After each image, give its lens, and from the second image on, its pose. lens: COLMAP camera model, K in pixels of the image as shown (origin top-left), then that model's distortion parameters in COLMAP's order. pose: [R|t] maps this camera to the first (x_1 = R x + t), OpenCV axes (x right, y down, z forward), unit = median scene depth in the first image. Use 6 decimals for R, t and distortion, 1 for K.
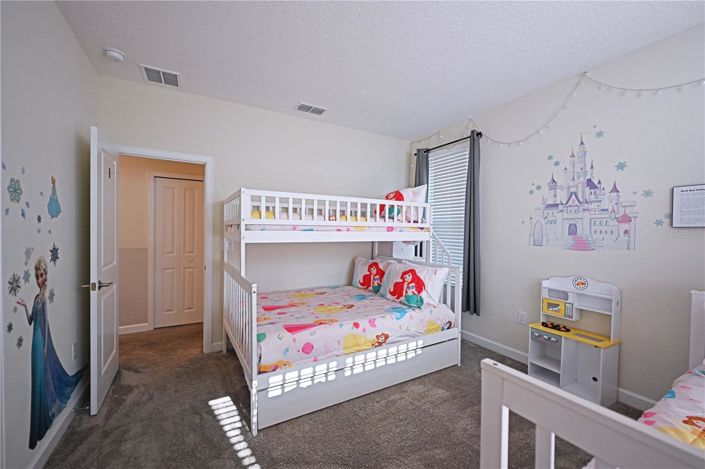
lens RADIAL K [[281.3, 0, 358.1], [0, 281.3, 237.0], [0, 0, 1]] dist [0.001588, 0.000137]
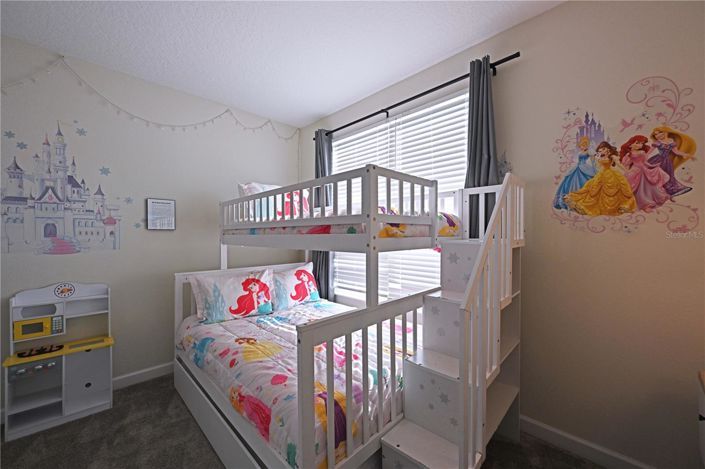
lens RADIAL K [[281.3, 0, 357.4], [0, 281.3, 232.2], [0, 0, 1]] dist [0.001588, 0.000137]
pose [[-0.254130, -0.008467, 0.967133, -0.318313], [0.009976, 0.999886, 0.011375, -0.022350], [-0.967119, 0.012539, -0.254017, 0.329427]]
